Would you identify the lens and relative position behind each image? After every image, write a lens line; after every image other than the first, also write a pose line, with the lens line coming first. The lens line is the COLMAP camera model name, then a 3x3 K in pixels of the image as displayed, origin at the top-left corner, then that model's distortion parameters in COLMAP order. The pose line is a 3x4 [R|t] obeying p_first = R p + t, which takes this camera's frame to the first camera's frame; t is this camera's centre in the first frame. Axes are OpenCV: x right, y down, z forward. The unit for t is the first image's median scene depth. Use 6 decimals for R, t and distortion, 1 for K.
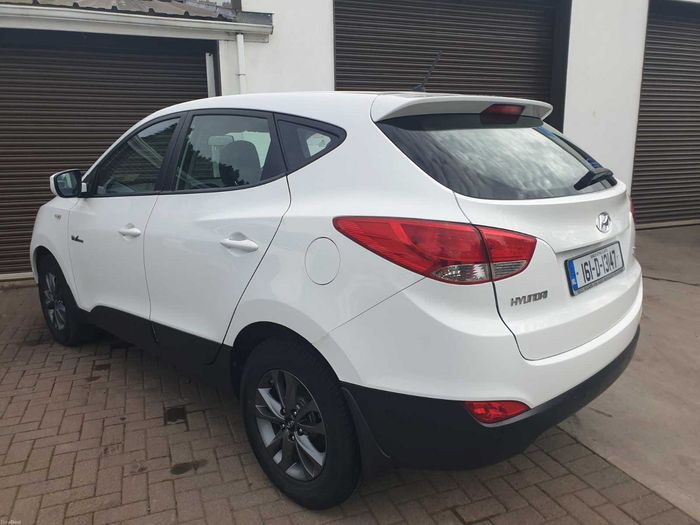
lens RADIAL K [[551.5, 0, 352.9], [0, 551.5, 269.1], [0, 0, 1]] dist [0.000033, 0.018173]
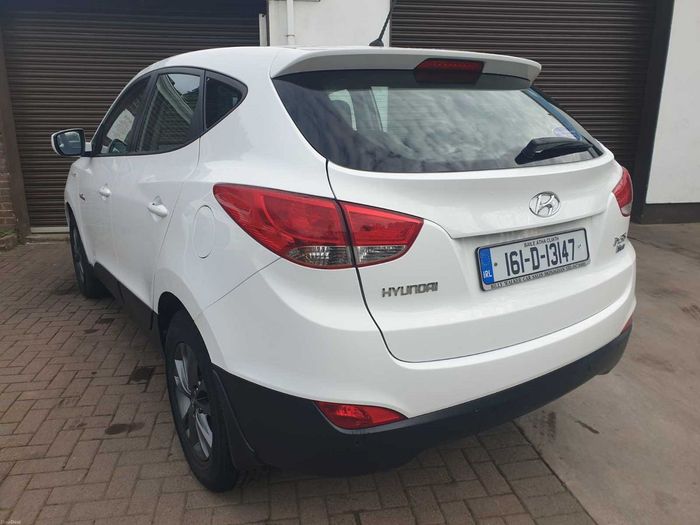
lens RADIAL K [[551.5, 0, 346.0], [0, 551.5, 265.4], [0, 0, 1]] dist [0.000033, 0.018173]
pose [[0.976459, 0.069545, -0.204185, 0.309731], [-0.059090, 0.996631, 0.056870, -0.021312], [0.207452, -0.043466, 0.977279, 0.122484]]
